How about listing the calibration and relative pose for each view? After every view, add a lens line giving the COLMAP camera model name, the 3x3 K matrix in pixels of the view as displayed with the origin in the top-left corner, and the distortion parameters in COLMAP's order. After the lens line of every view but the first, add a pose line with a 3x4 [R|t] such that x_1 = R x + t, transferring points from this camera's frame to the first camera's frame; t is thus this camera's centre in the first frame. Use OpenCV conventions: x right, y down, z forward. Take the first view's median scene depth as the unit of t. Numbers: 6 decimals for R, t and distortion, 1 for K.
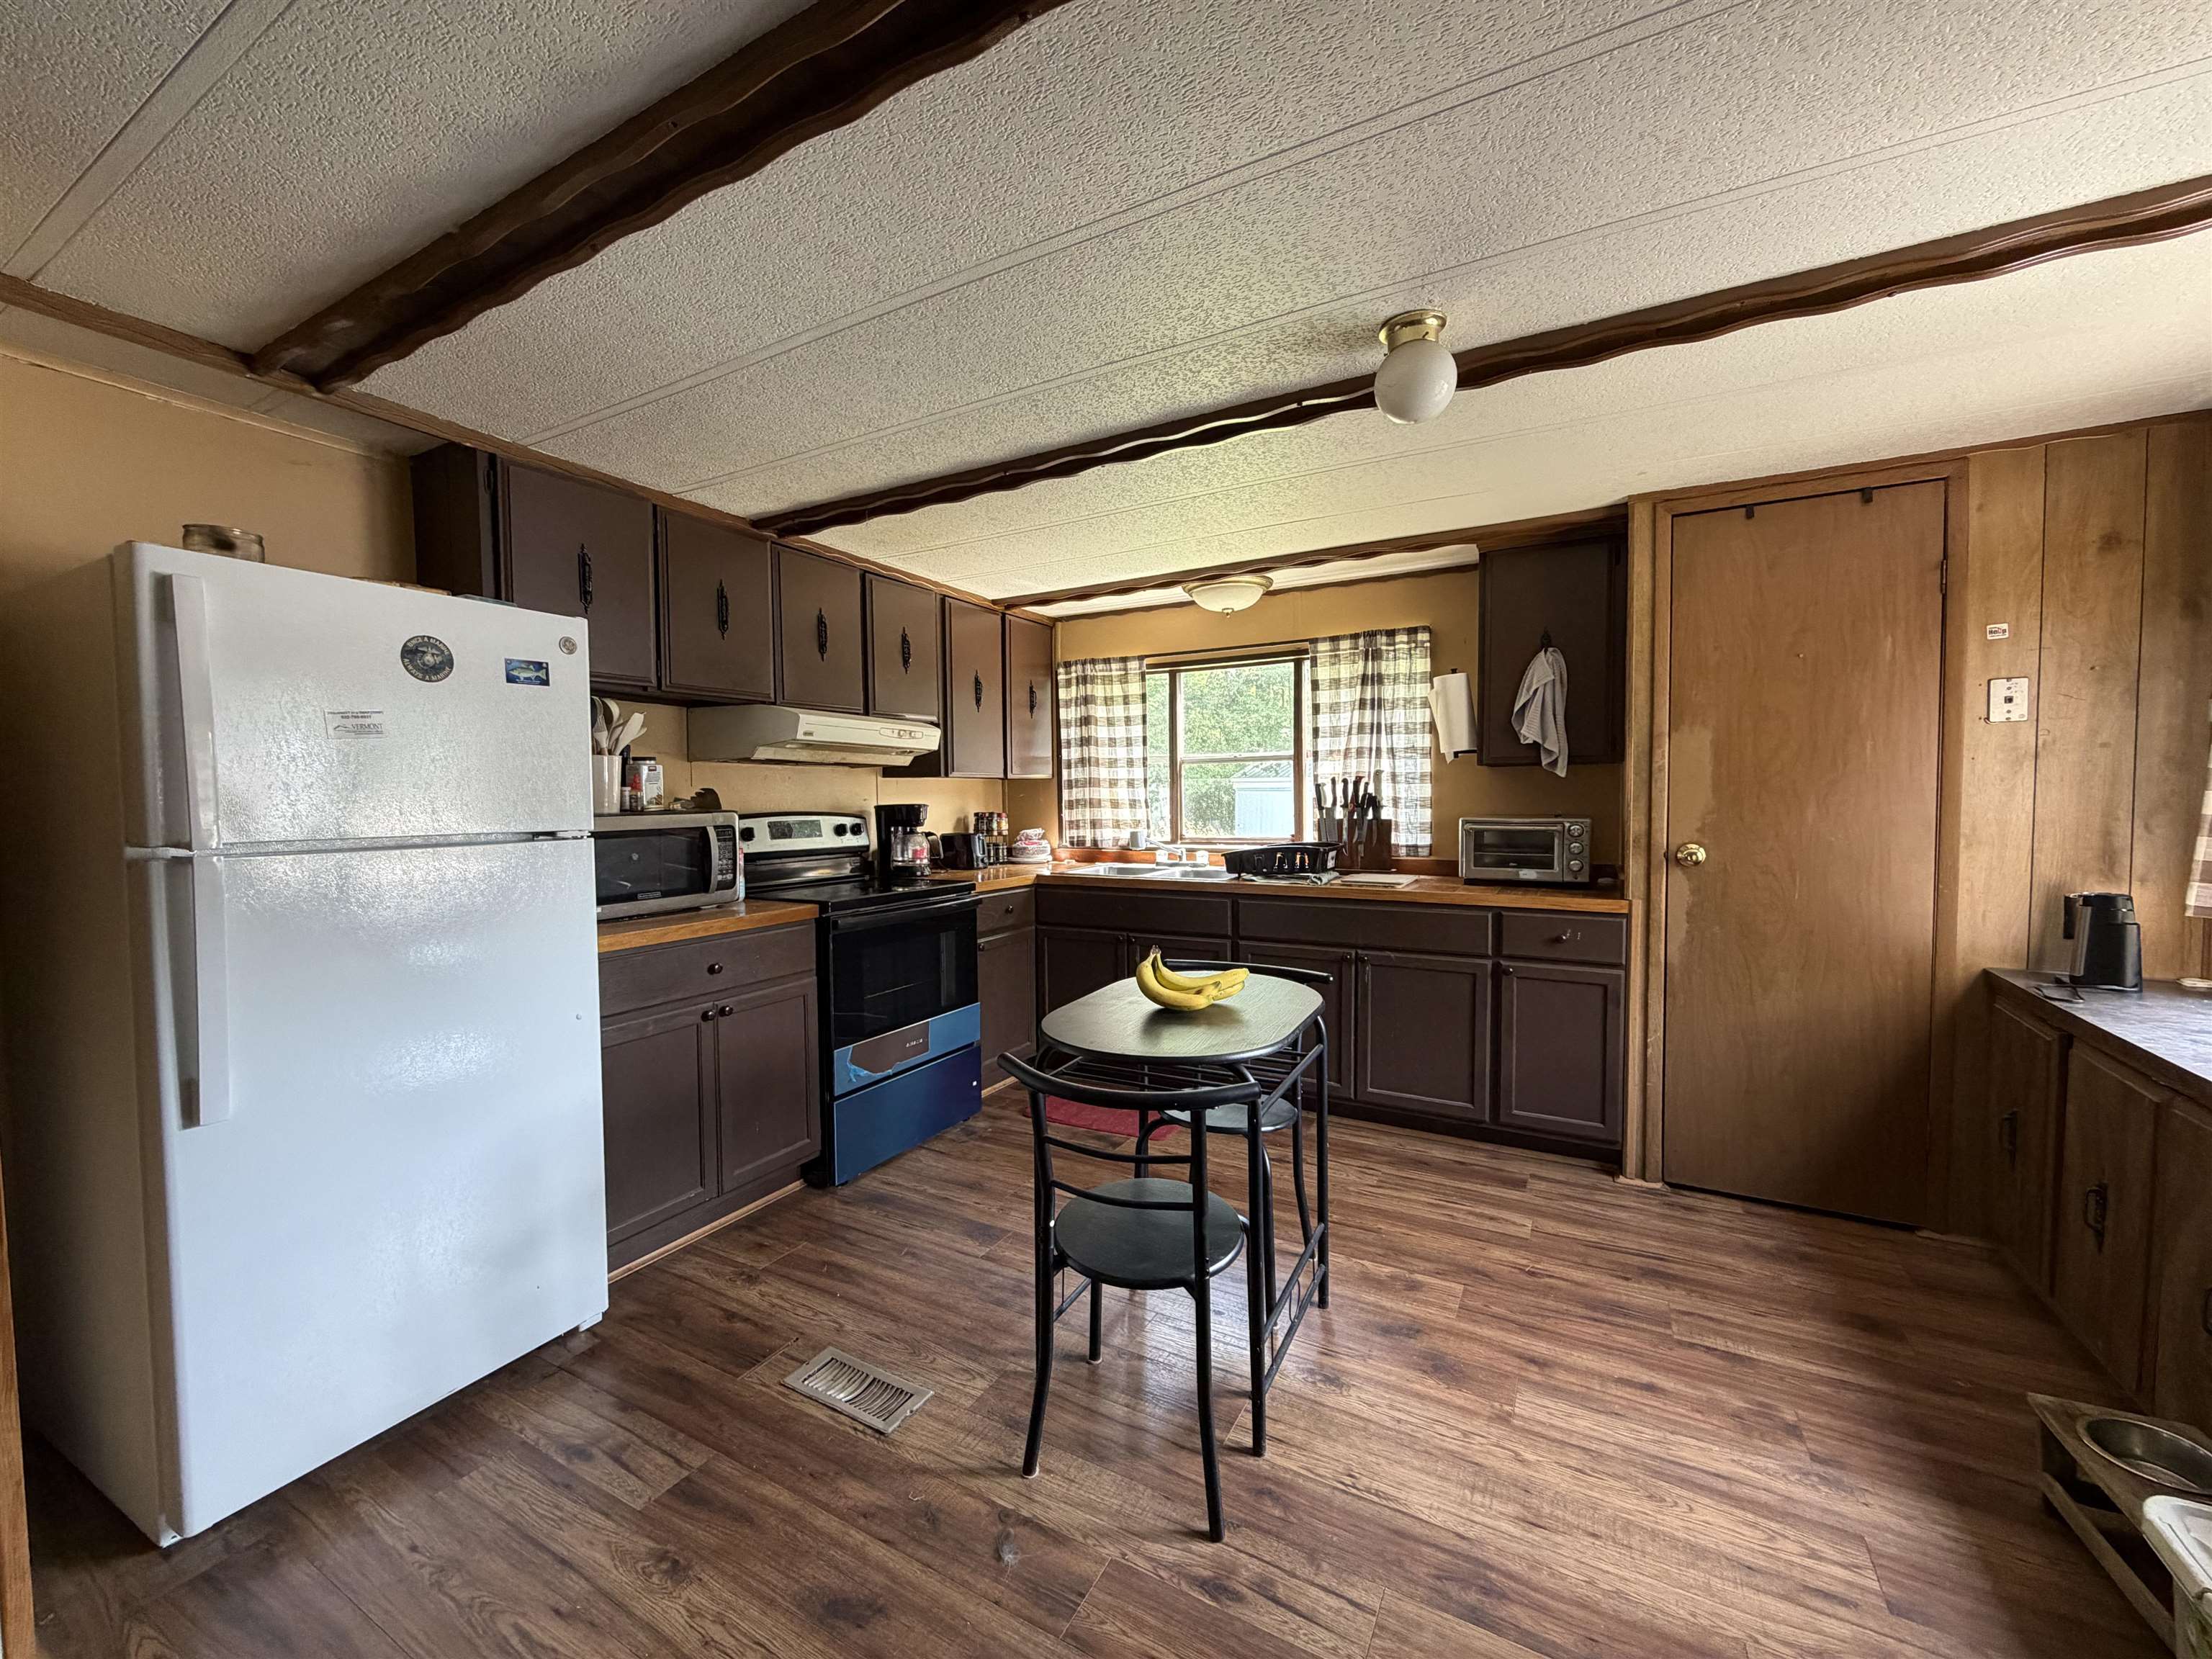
lens RADIAL K [[869.8, 0, 1106.0], [0, 869.8, 829.5], [0, 0, 1]] dist [0.002704, 0.000059]
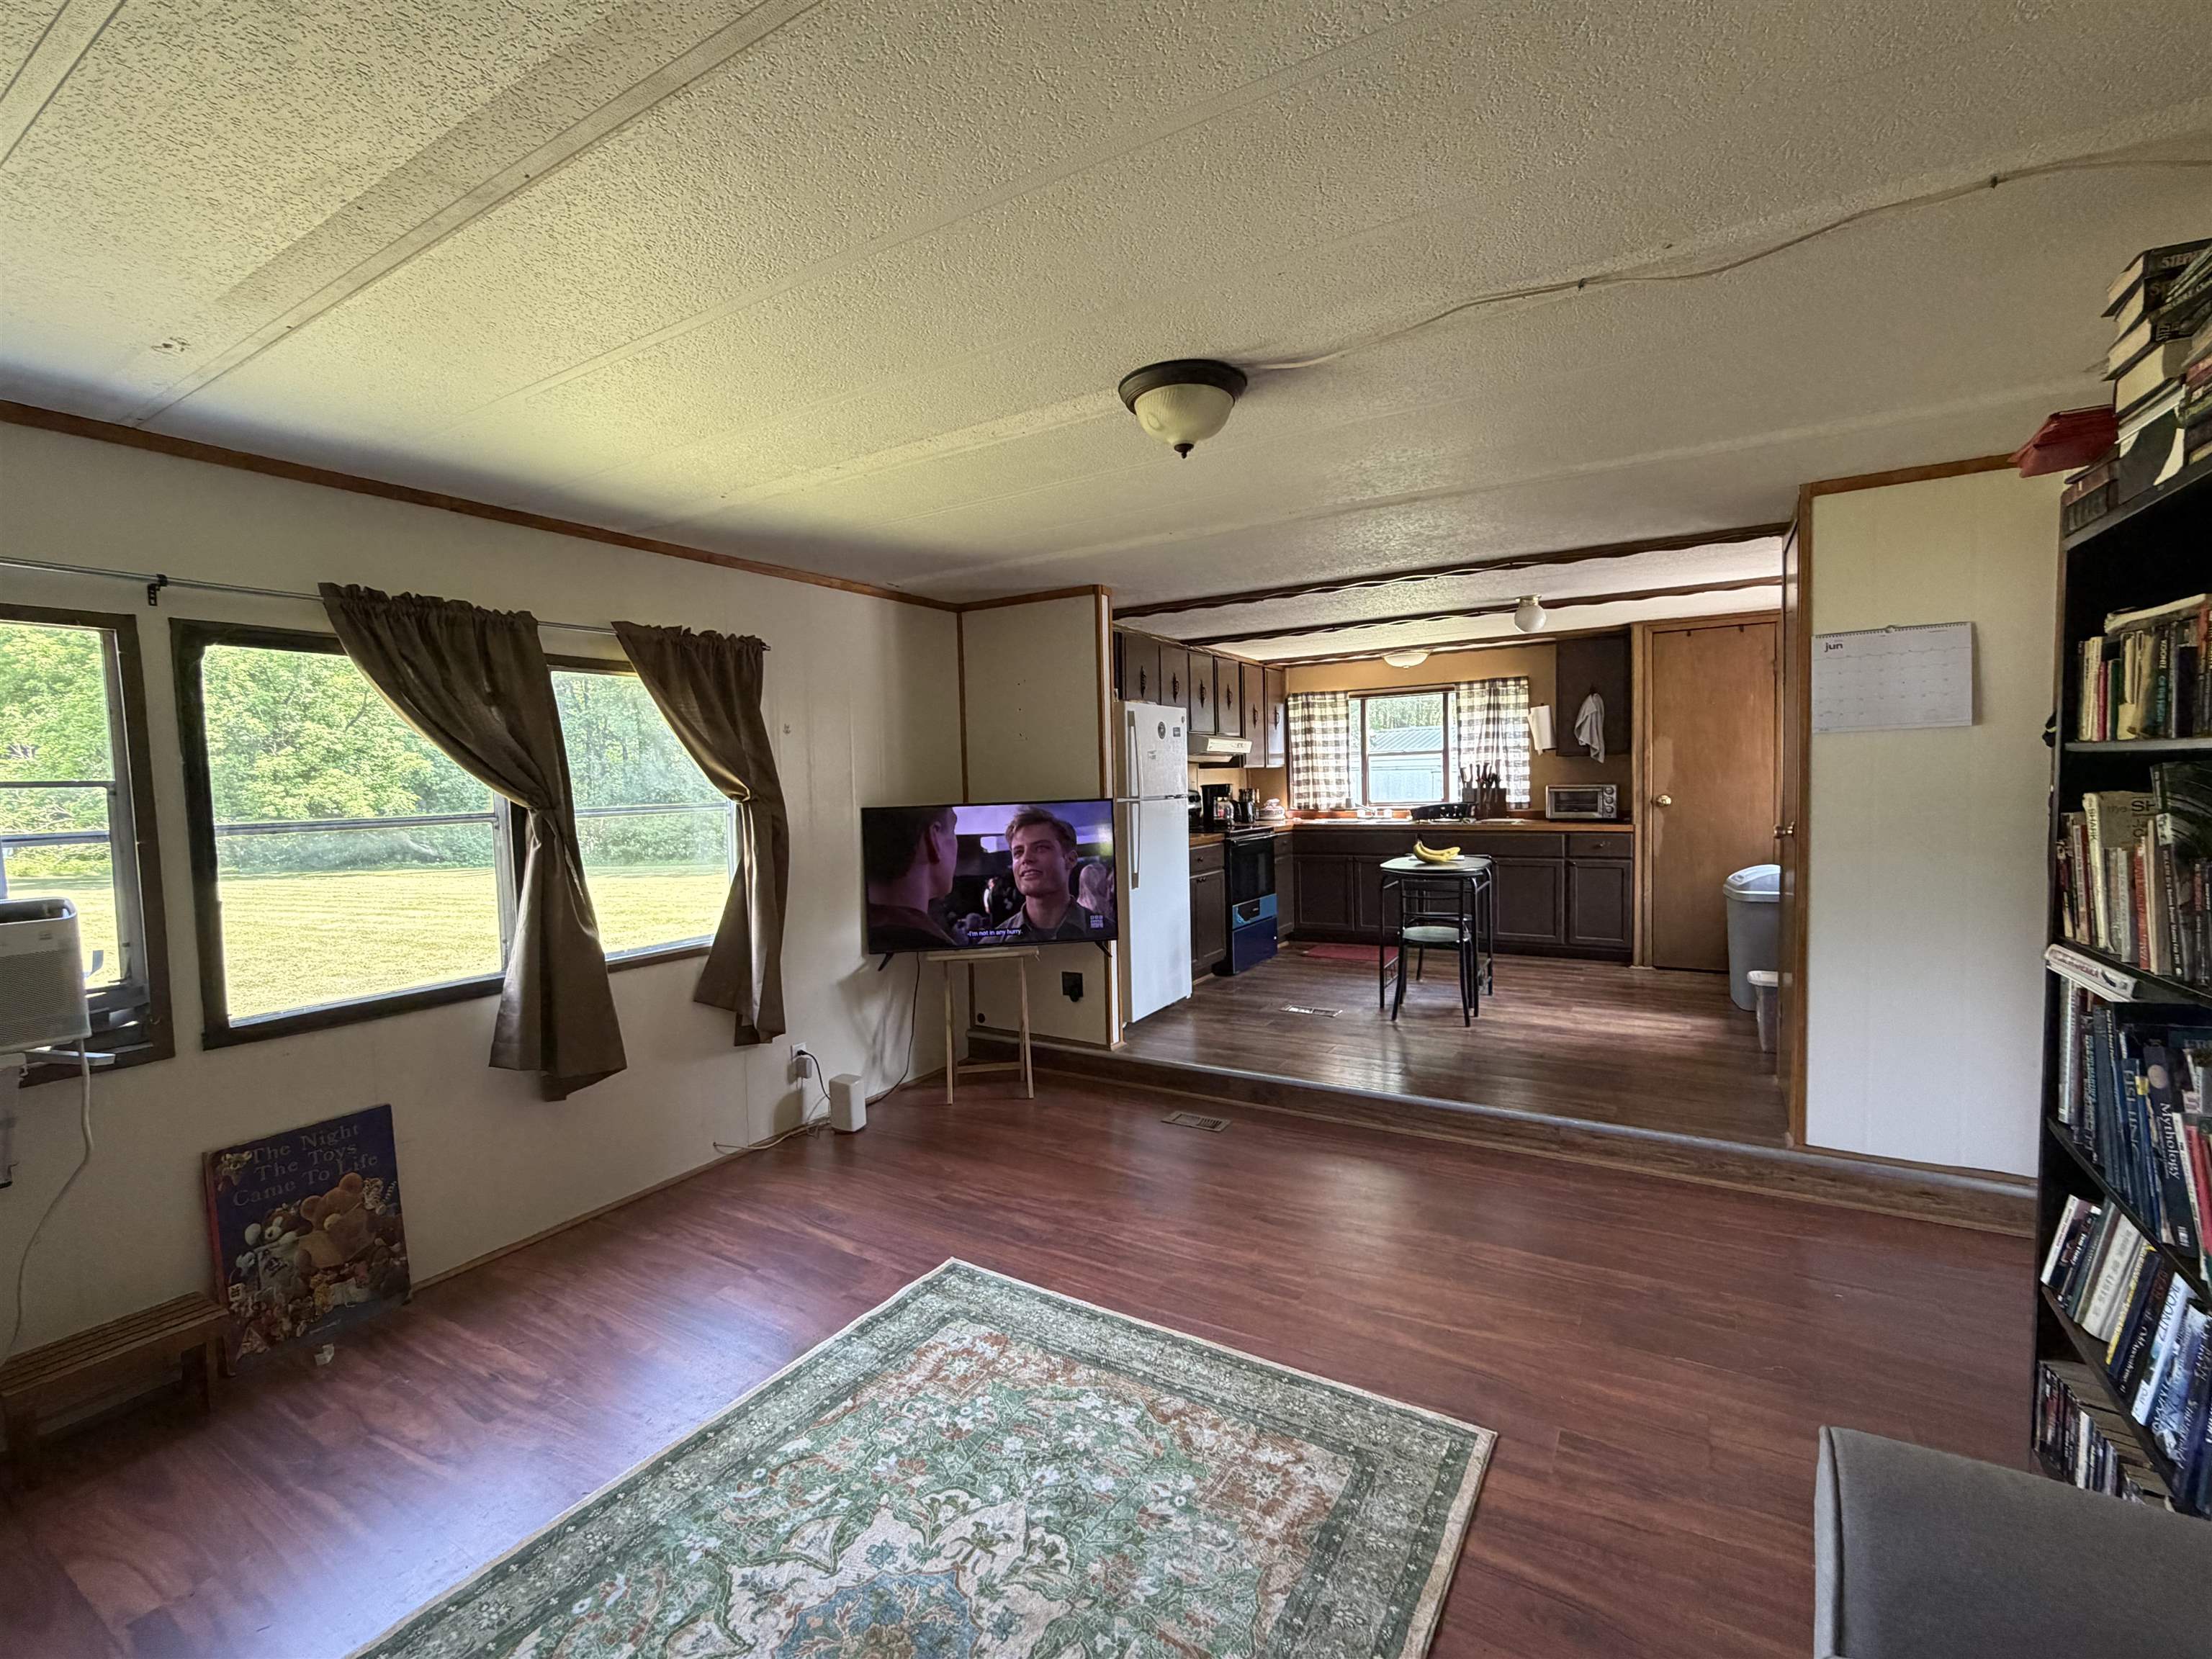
lens RADIAL K [[967.9, 0, 1106.0], [0, 967.9, 829.5], [0, 0, 1]] dist [-0.002593, -0.000055]
pose [[0.999328, -0.015698, -0.033132, -0.398078], [0.016150, 0.999780, 0.013399, 0.032135], [0.032914, -0.013925, 0.999361, -0.934434]]
